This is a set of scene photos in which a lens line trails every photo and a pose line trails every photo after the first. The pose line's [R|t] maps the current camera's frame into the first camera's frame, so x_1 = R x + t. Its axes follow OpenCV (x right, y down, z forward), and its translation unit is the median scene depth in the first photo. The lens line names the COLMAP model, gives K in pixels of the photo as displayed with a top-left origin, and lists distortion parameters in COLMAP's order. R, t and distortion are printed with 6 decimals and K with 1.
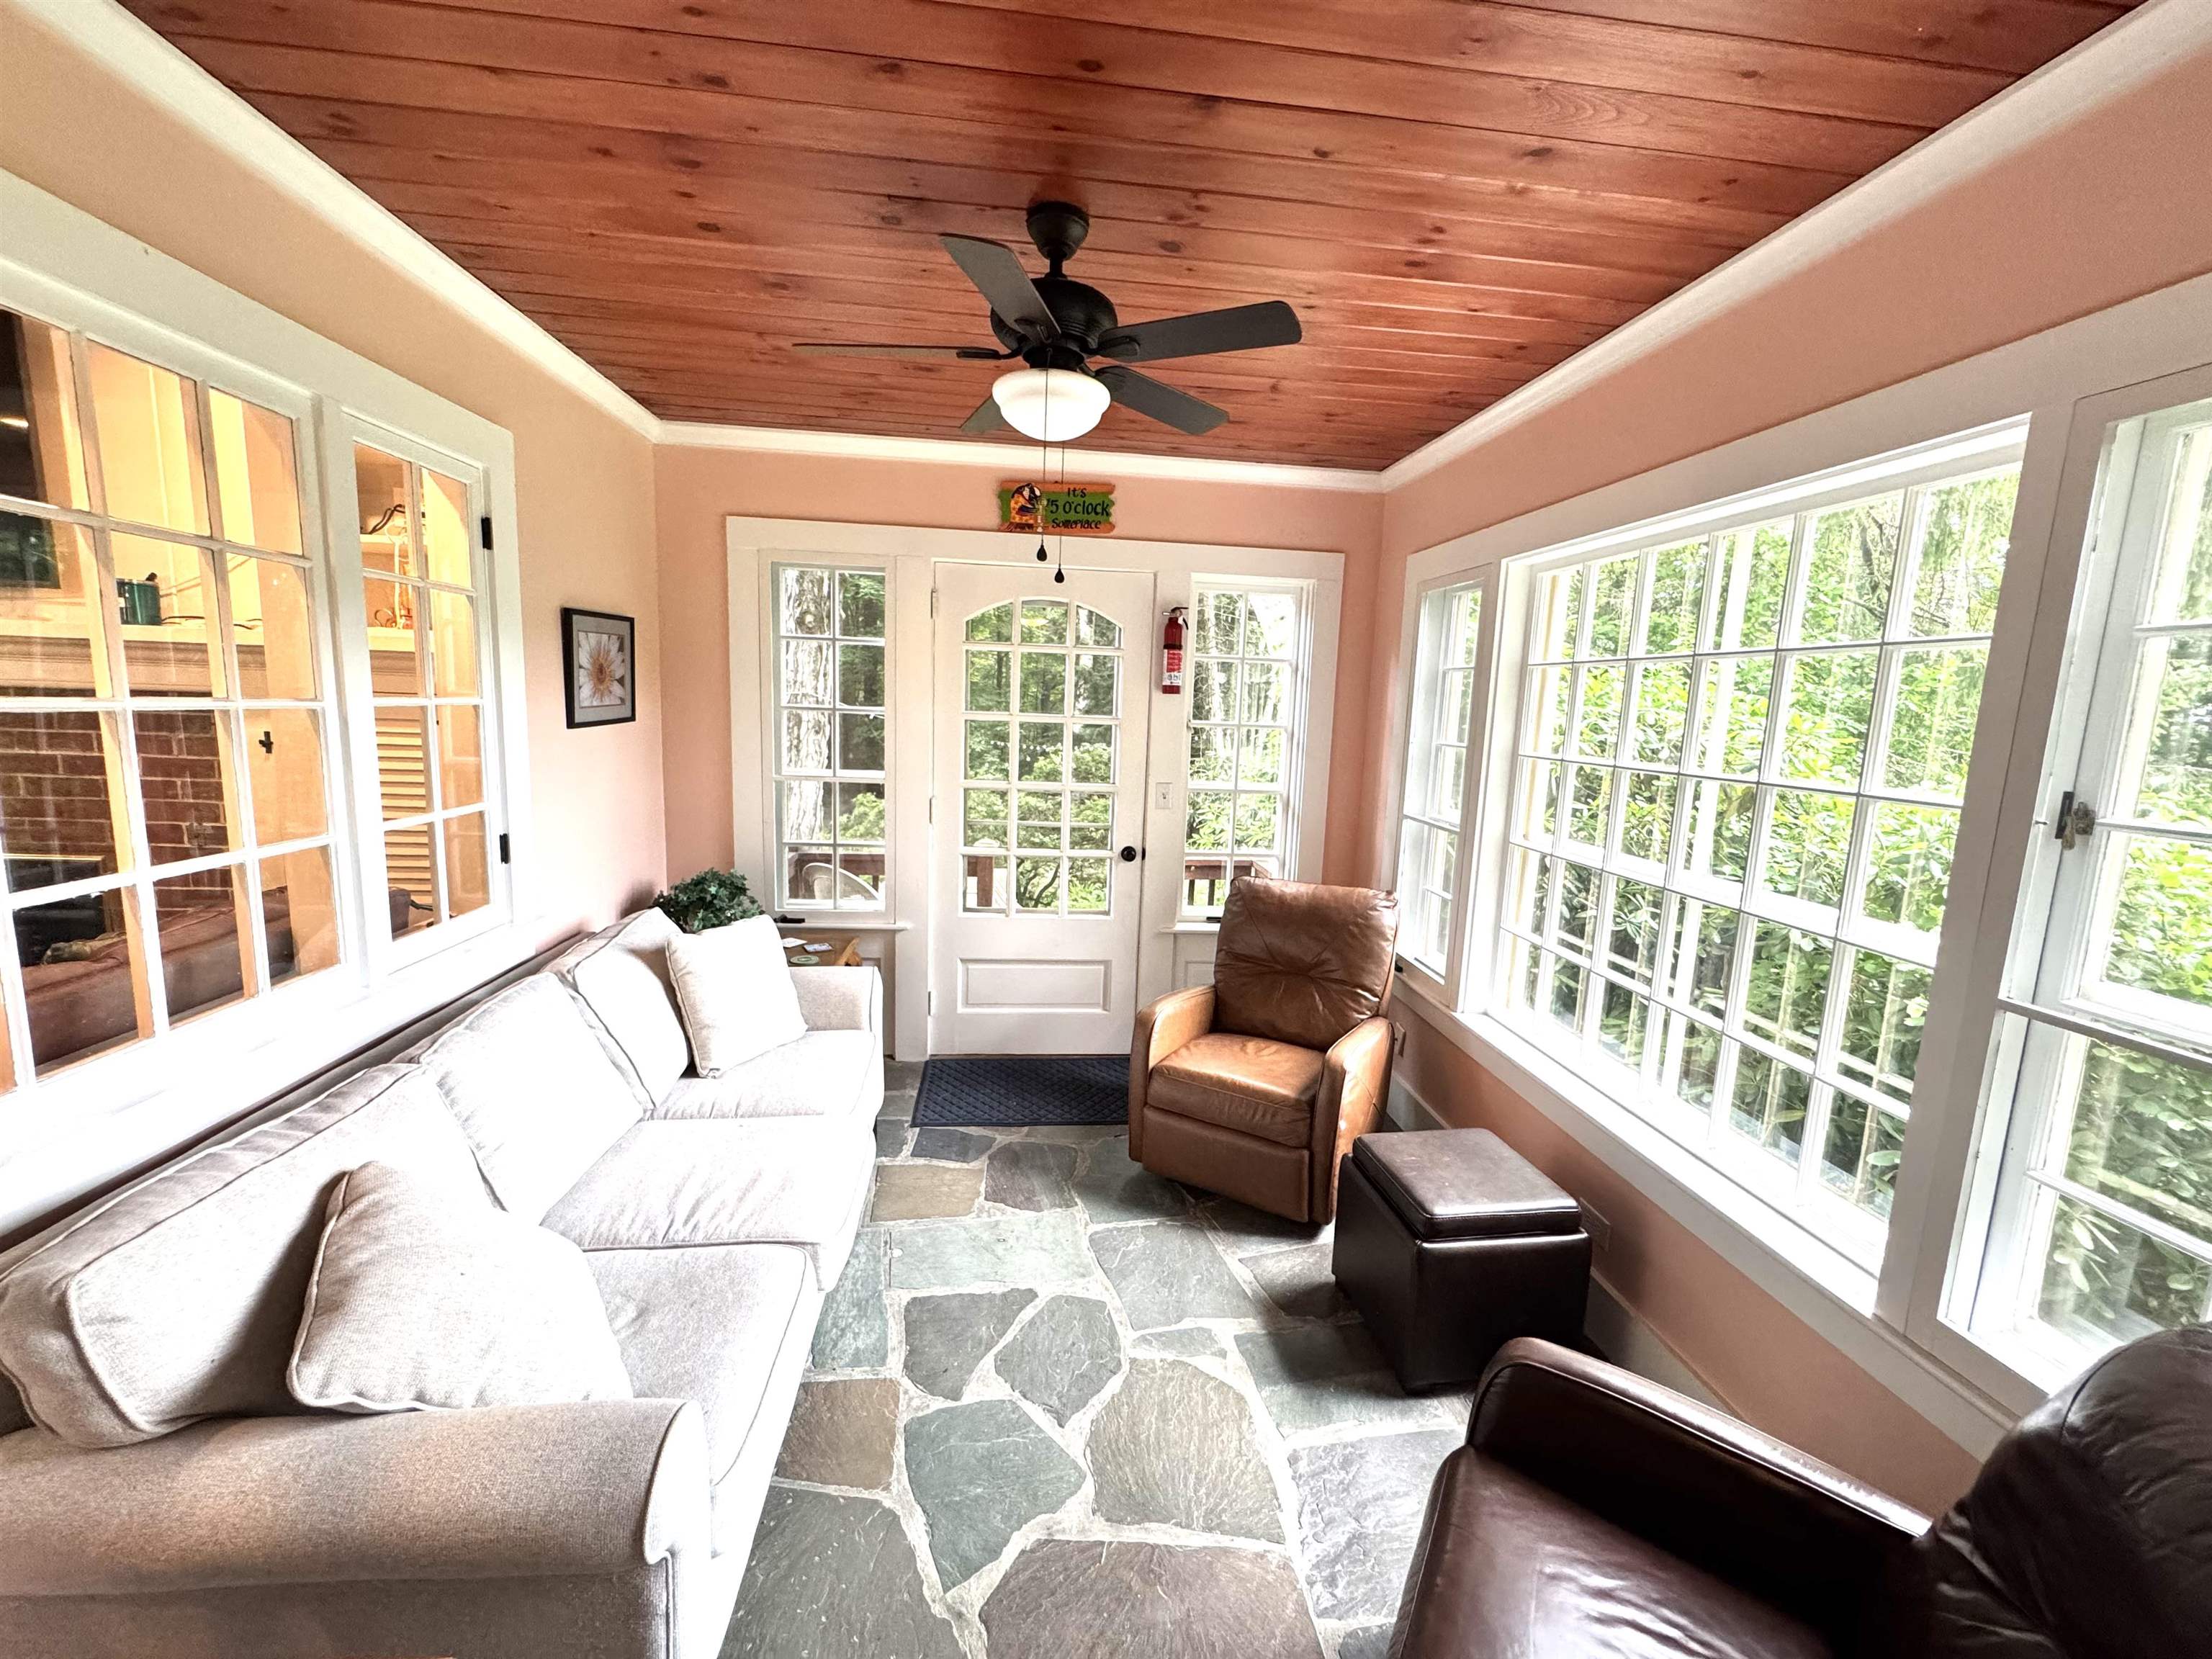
lens RADIAL K [[889.7, 0, 1099.8], [0, 889.7, 825.5], [0, 0, 1]] dist [-0.003315, 0.000233]
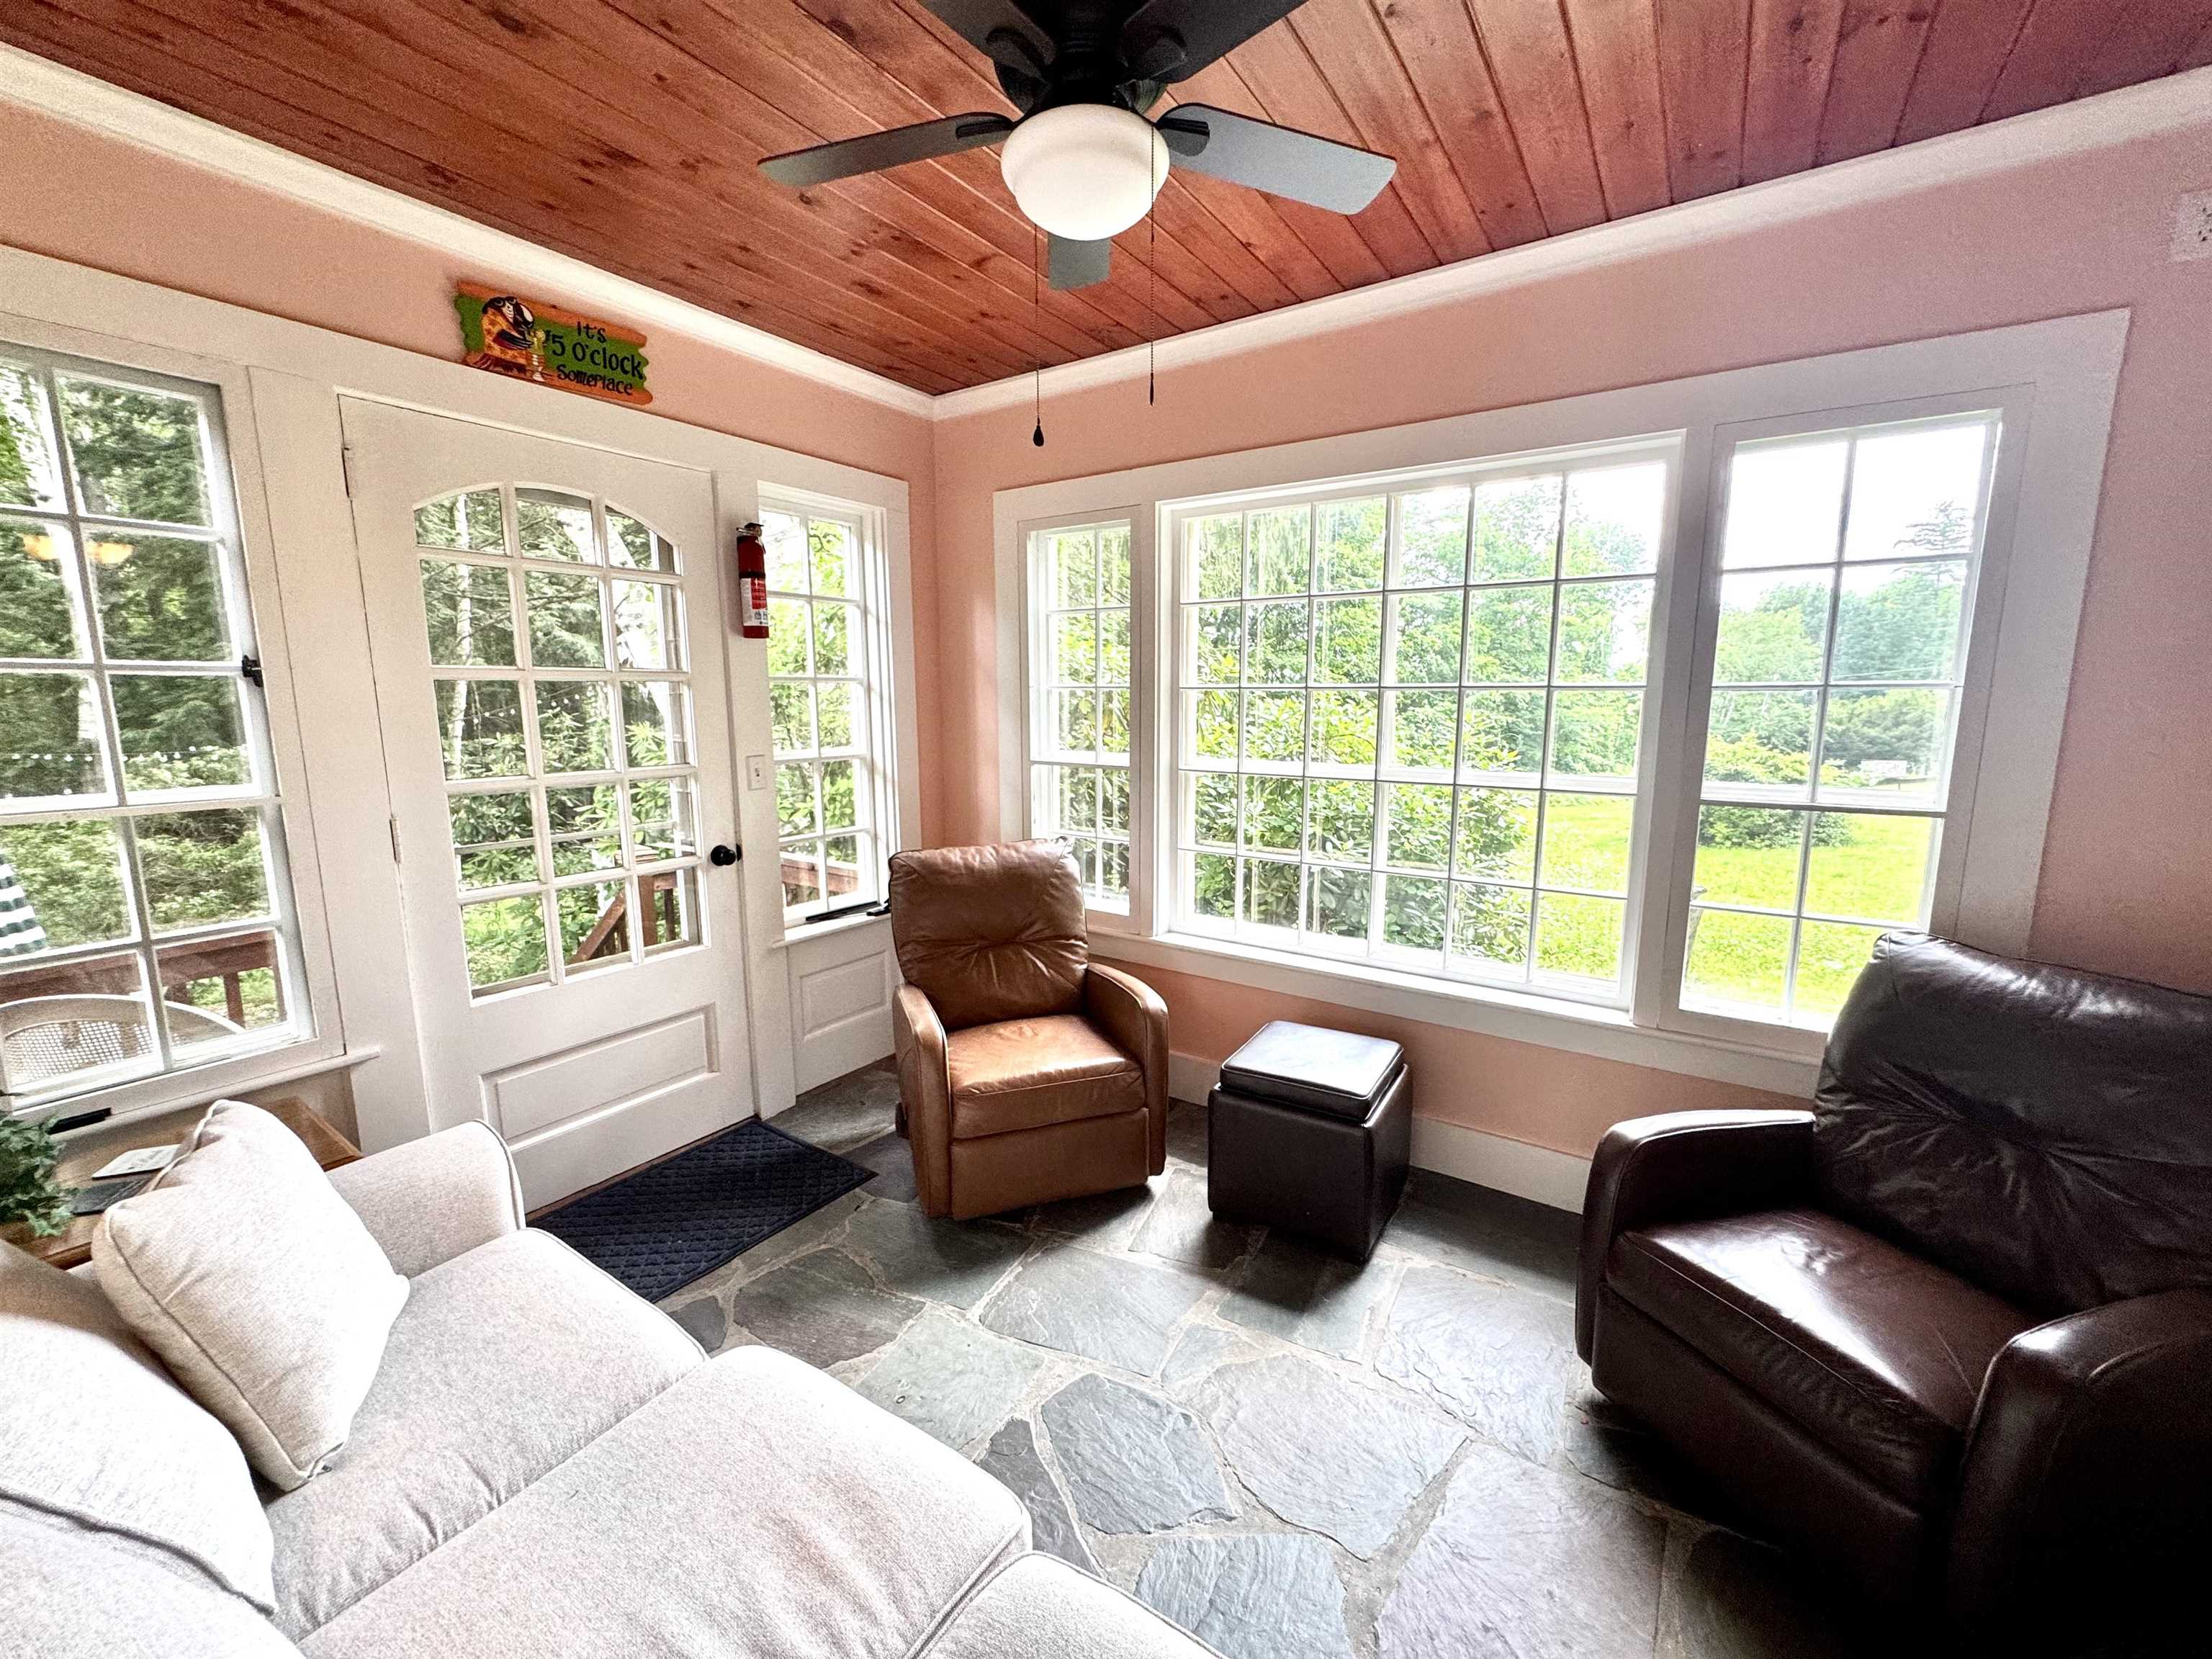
lens RADIAL K [[889.7, 0, 1100.5], [0, 889.7, 831.0], [0, 0, 1]] dist [-0.003315, 0.000233]
pose [[0.640145, -0.157662, 0.751902, -0.340273], [0.134849, 0.986580, 0.092064, -0.015354], [-0.756327, 0.042459, 0.652815, 0.292231]]
